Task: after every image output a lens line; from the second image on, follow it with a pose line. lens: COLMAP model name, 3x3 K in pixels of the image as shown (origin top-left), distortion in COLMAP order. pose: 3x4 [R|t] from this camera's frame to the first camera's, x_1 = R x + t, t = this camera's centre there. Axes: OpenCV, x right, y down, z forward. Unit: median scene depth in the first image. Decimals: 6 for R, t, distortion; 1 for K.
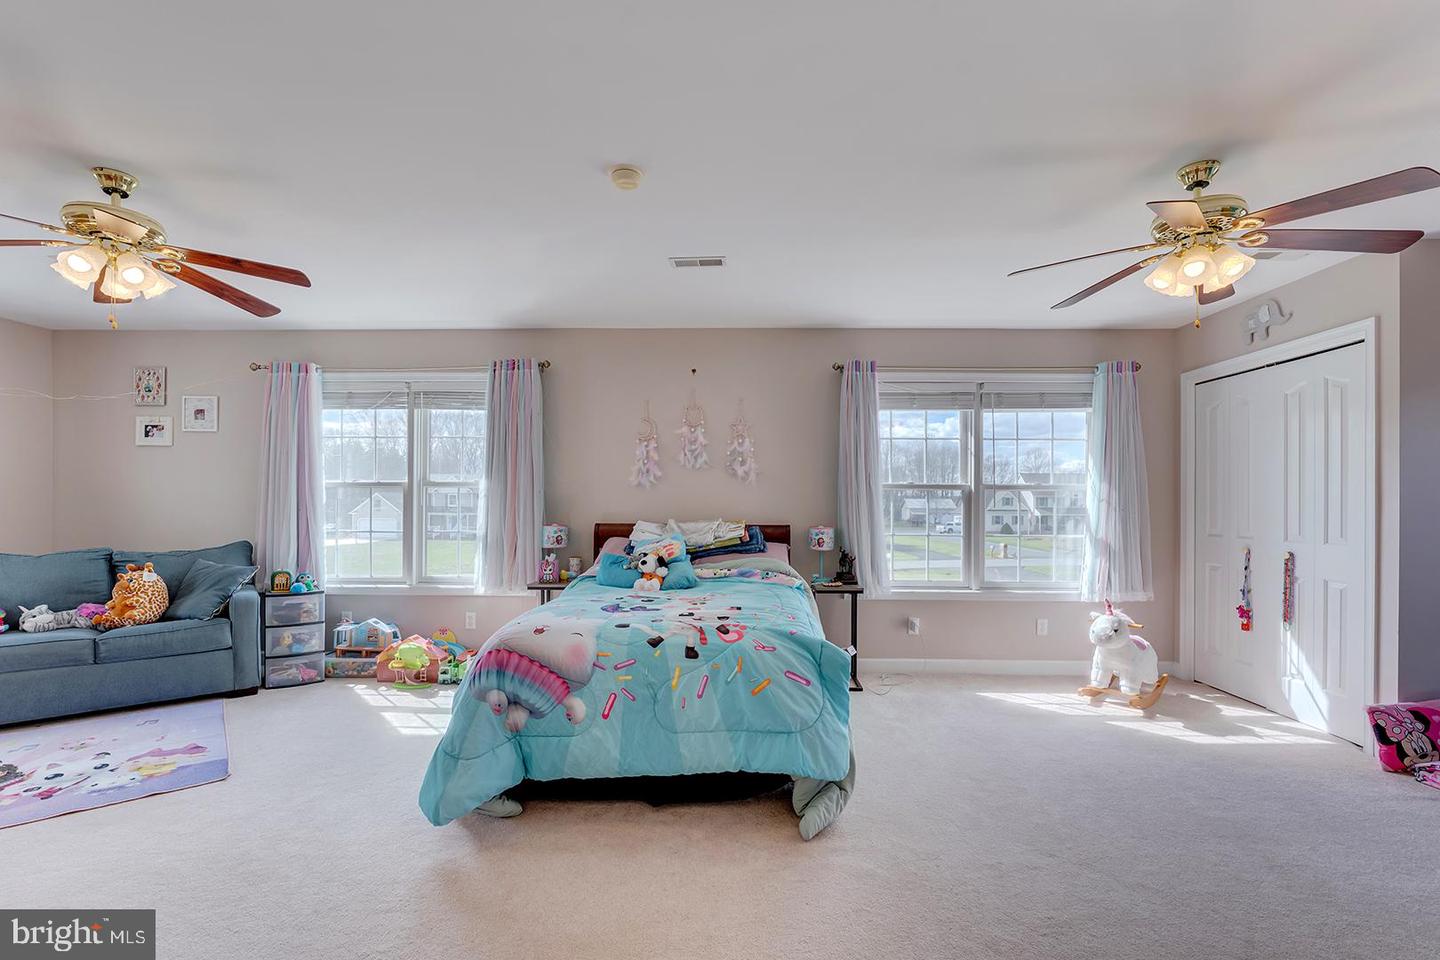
lens RADIAL K [[623.8, 0, 706.8], [0, 623.8, 503.0], [0, 0, 1]] dist [-0.008199, 0.003268]
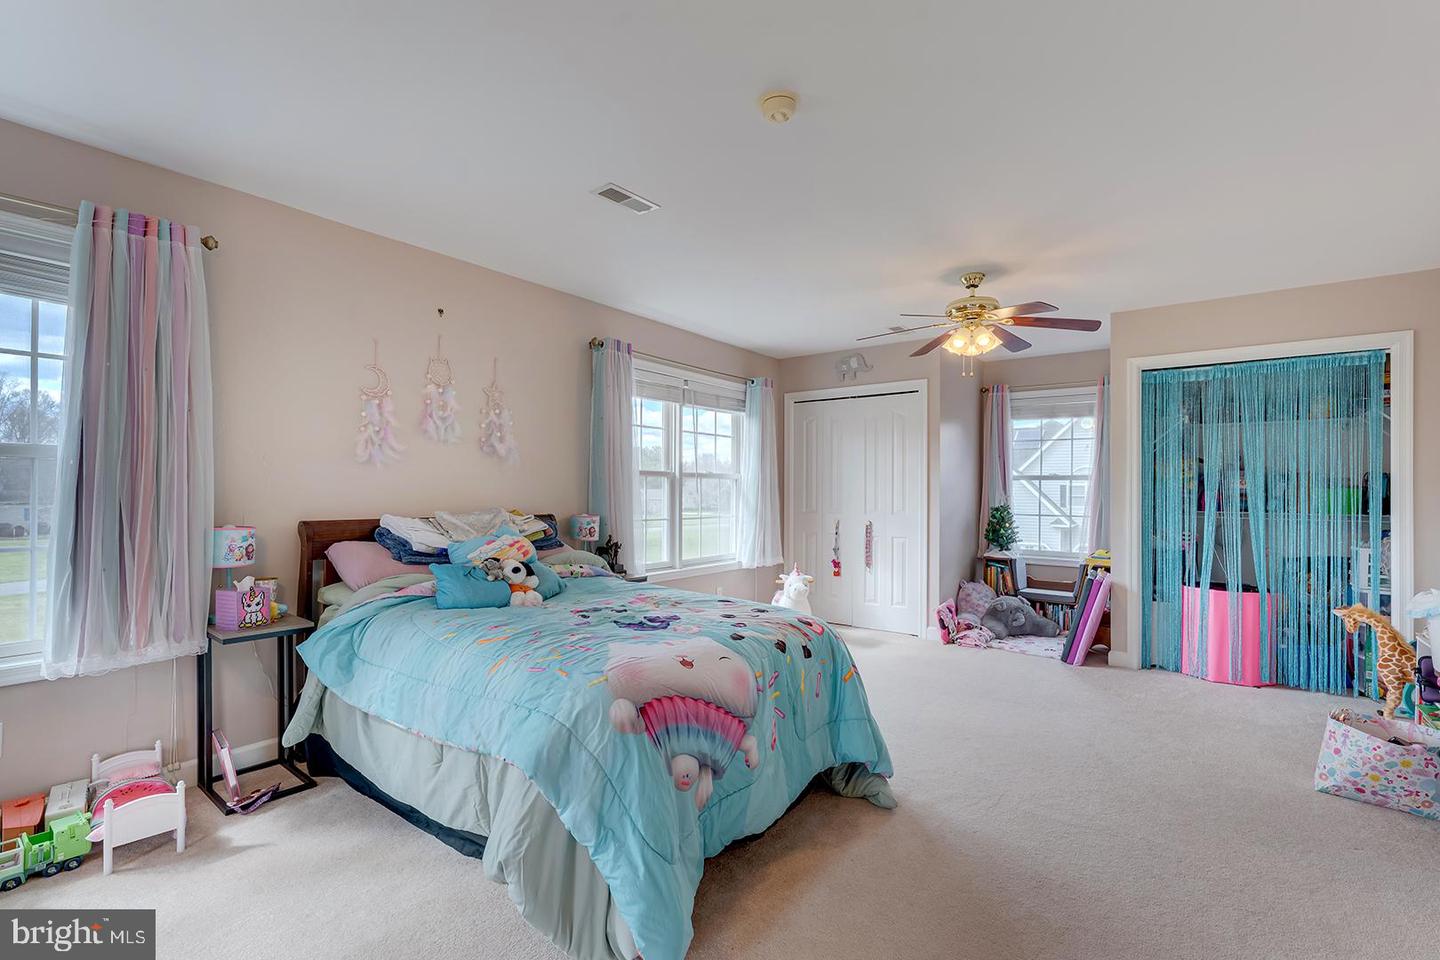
lens RADIAL K [[655.5, 0, 713.0], [0, 655.5, 486.2], [0, 0, 1]] dist [-0.007336, 0.002003]
pose [[0.585899, 0.003372, 0.810377, -0.485329], [-0.000571, 0.999993, -0.003748, -0.000440], [-0.810384, 0.001734, 0.585896, 0.293514]]
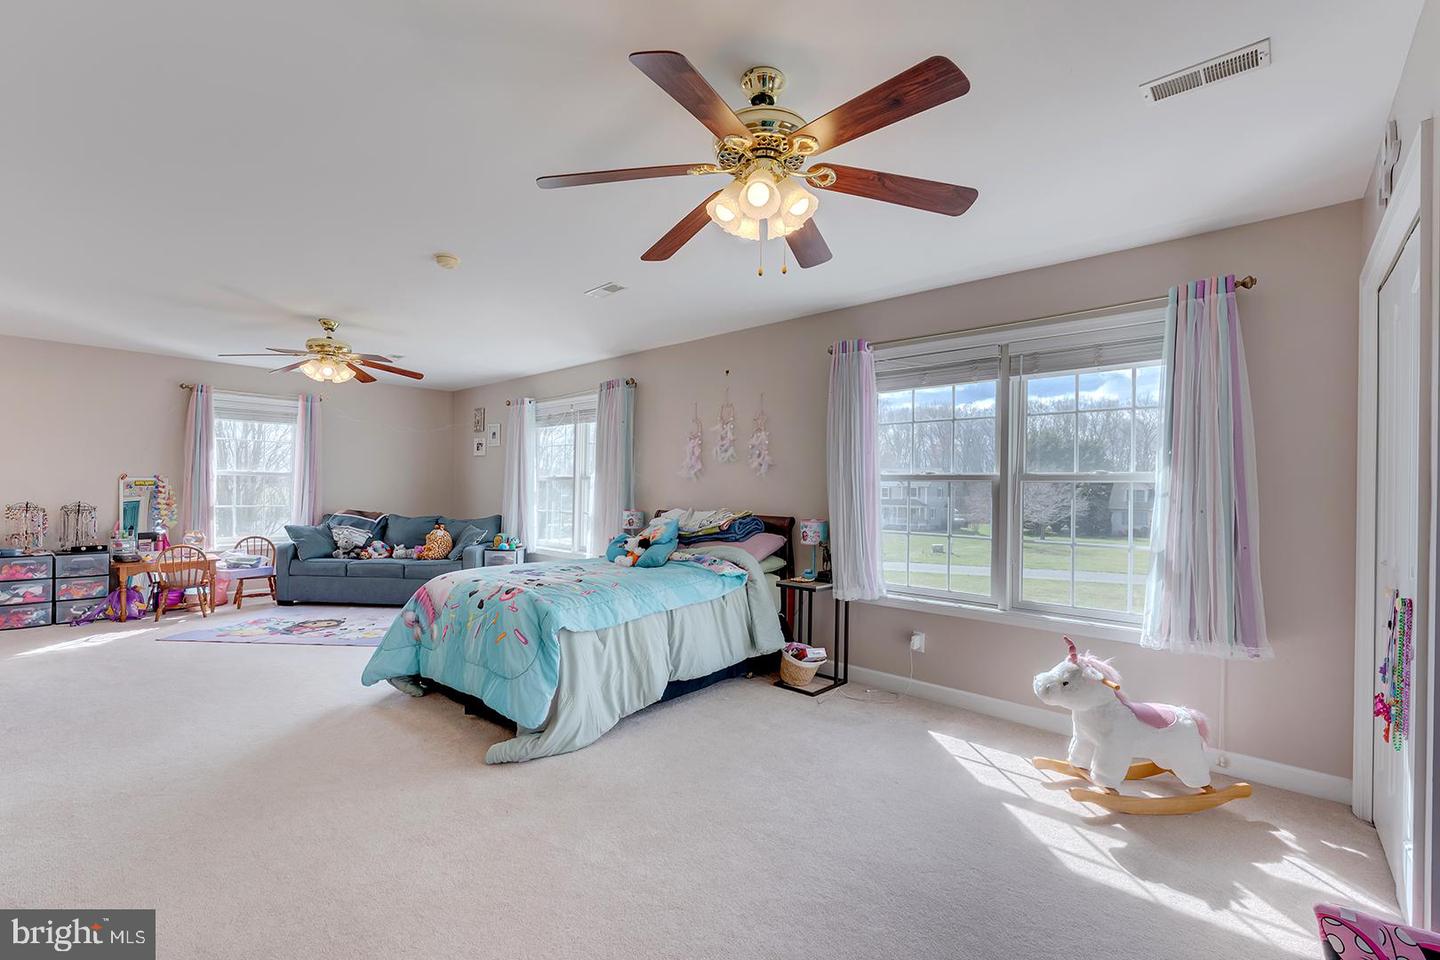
lens RADIAL K [[623.8, 0, 744.6], [0, 623.8, 484.3], [0, 0, 1]] dist [-0.008199, 0.003268]
pose [[0.755917, 0.000521, -0.654668, 0.746173], [-0.012012, 0.999842, -0.013074, -0.002887], [0.654558, 0.017746, 0.755804, 0.212890]]
